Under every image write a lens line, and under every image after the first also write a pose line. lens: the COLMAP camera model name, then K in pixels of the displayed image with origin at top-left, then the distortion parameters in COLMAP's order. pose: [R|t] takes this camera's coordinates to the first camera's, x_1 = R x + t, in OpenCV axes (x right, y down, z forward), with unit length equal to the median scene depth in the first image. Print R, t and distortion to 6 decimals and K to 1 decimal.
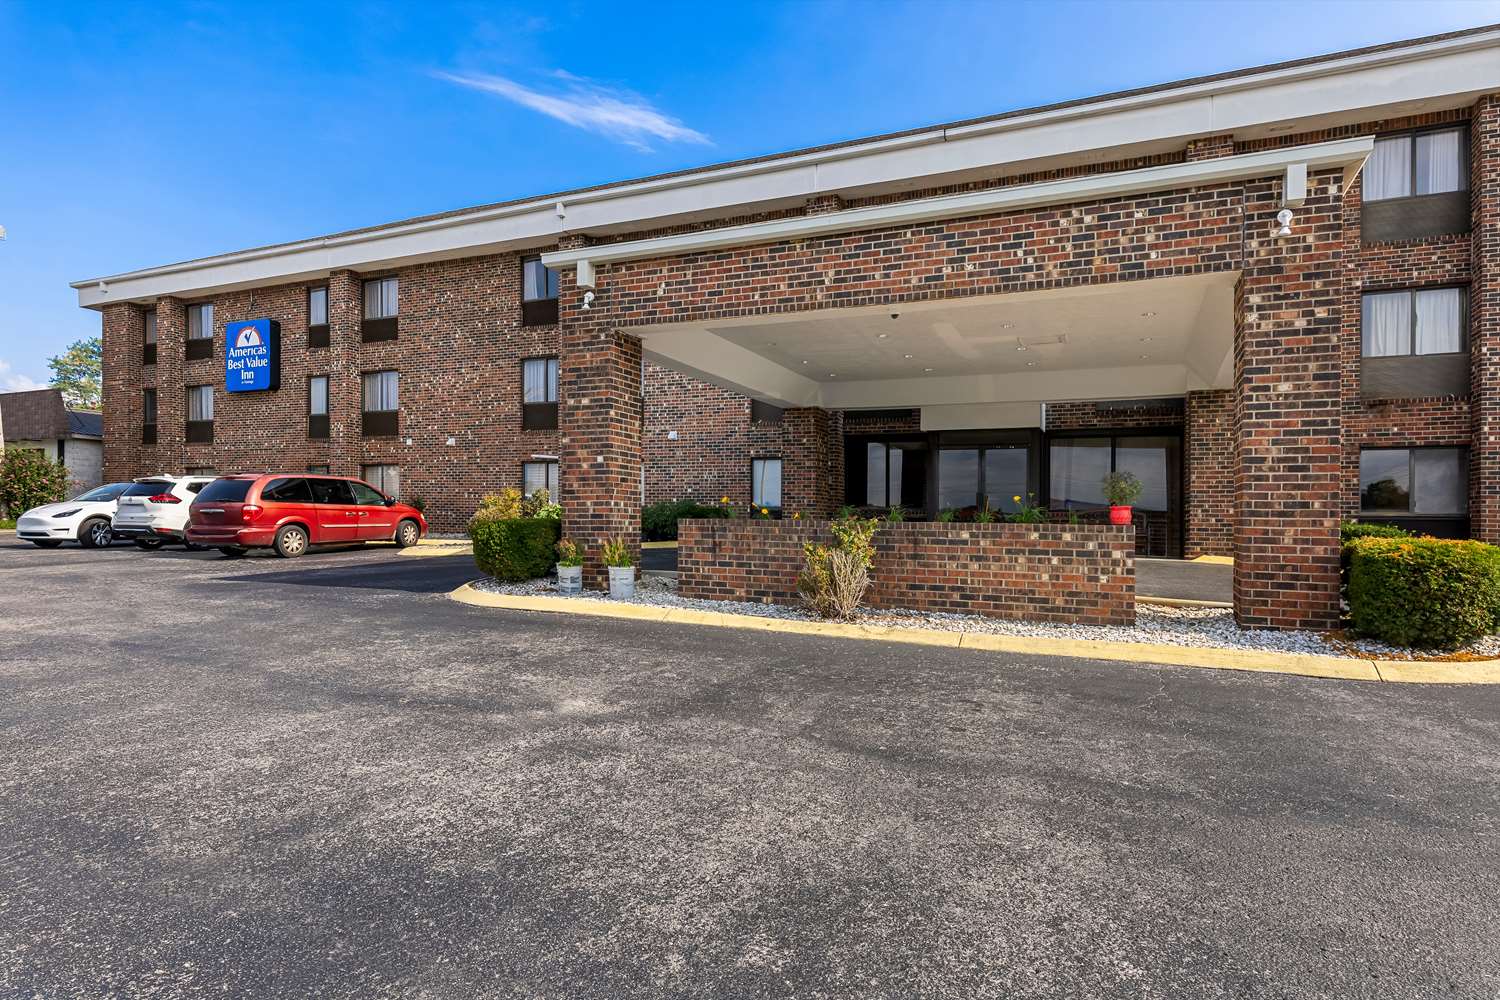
lens RADIAL K [[812.2, 0, 736.5], [0, 812.2, 524.6], [0, 0, 1]] dist [0.003436, -0.003518]
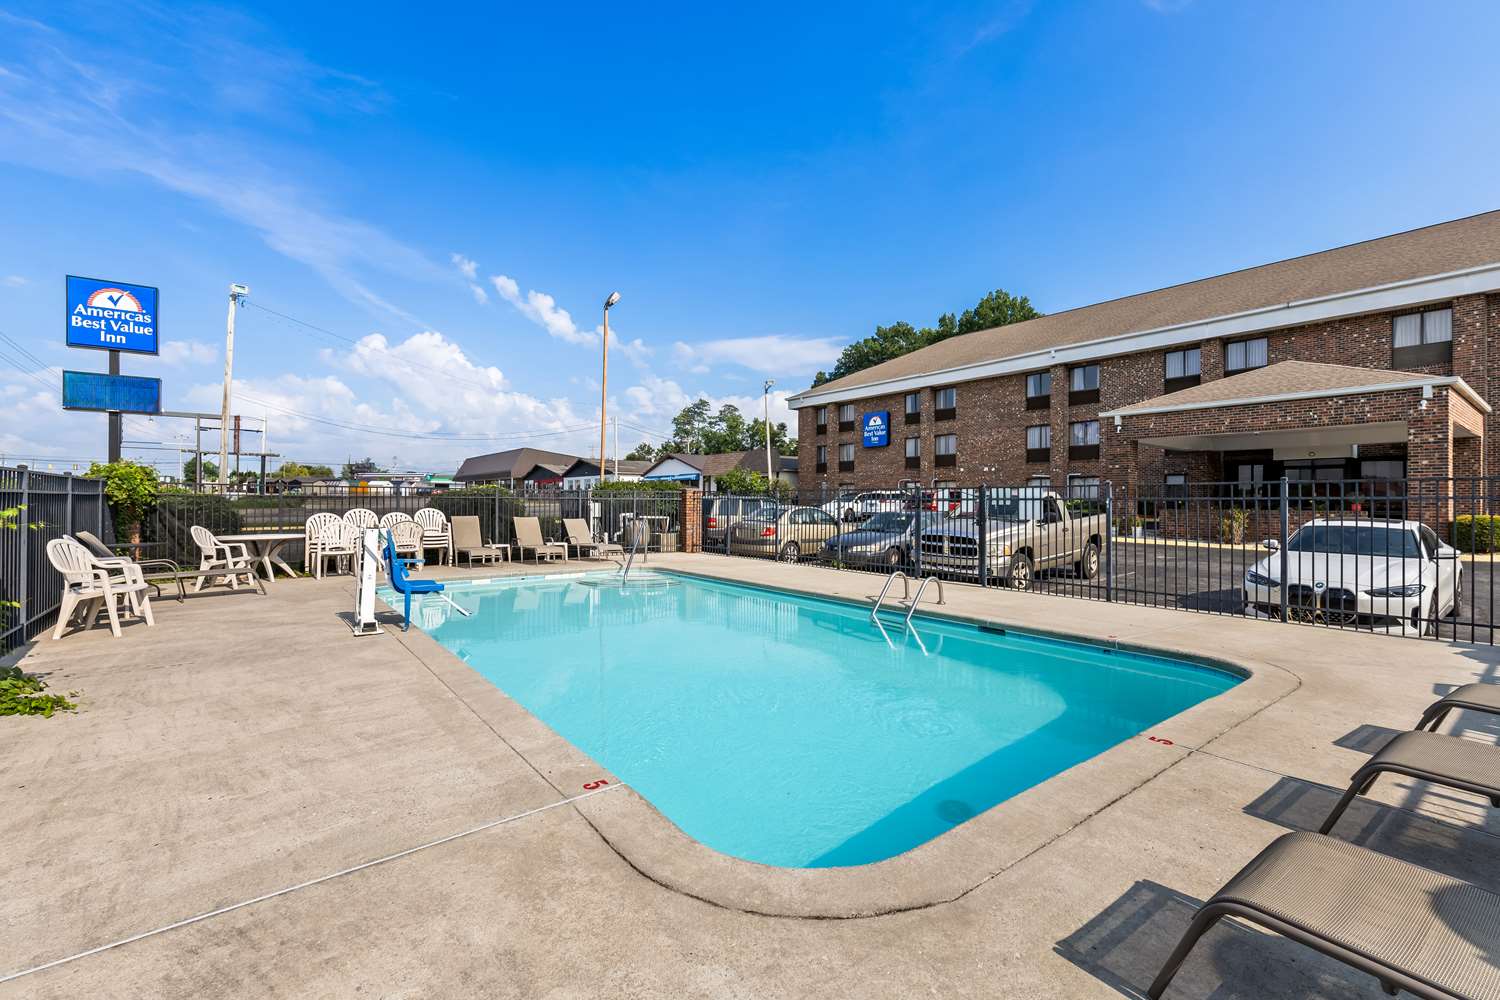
lens RADIAL K [[646.1, 0, 750.6], [0, 646.1, 503.4], [0, 0, 1]] dist [0.002125, -0.001880]
pose [[0.878157, -0.013445, -0.478184, -0.160640], [0.010693, 0.999907, -0.008476, -0.015333], [0.478254, 0.002330, 0.878219, -1.061079]]
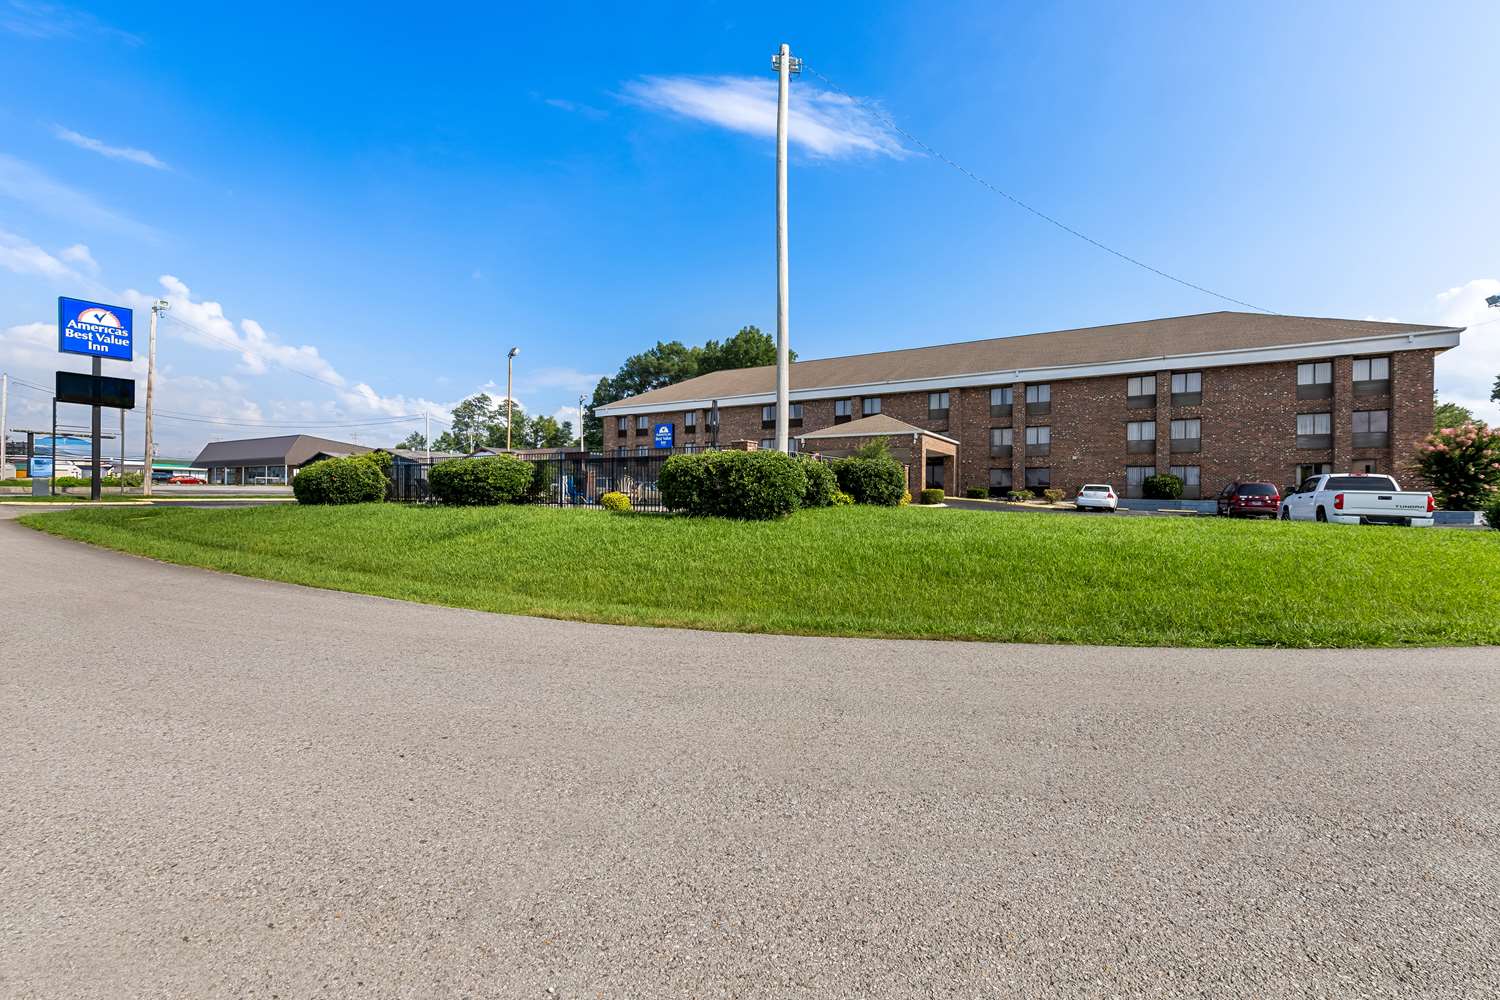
lens RADIAL K [[646.1, 0, 757.1], [0, 646.1, 499.4], [0, 0, 1]] dist [0.002125, -0.001880]
pose [[0.991628, -0.008970, -0.128817, 0.040943], [0.008247, 0.999947, -0.006144, 0.060585], [0.128865, 0.005030, 0.991649, -2.166719]]
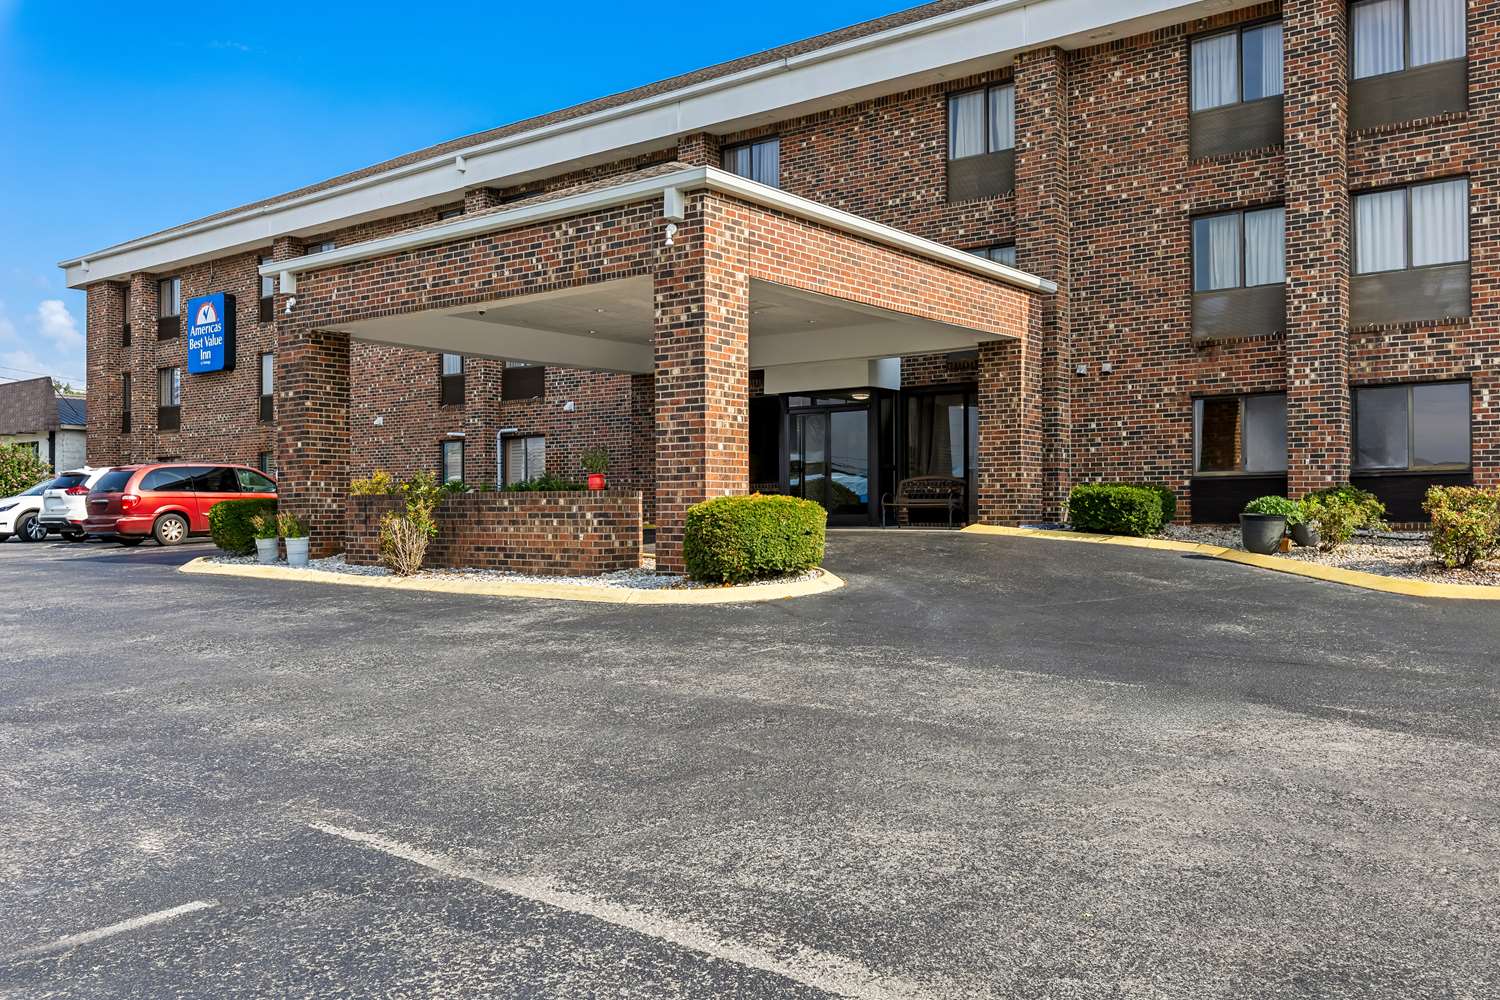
lens RADIAL K [[1248.7, 0, 772.9], [0, 1248.7, 497.1], [0, 0, 1]] dist [-0.003987, -0.007324]
pose [[0.970213, -0.022877, -0.241169, 0.626784], [0.018986, 0.999650, -0.018448, 0.025963], [0.241507, 0.013319, 0.970308, -0.371388]]
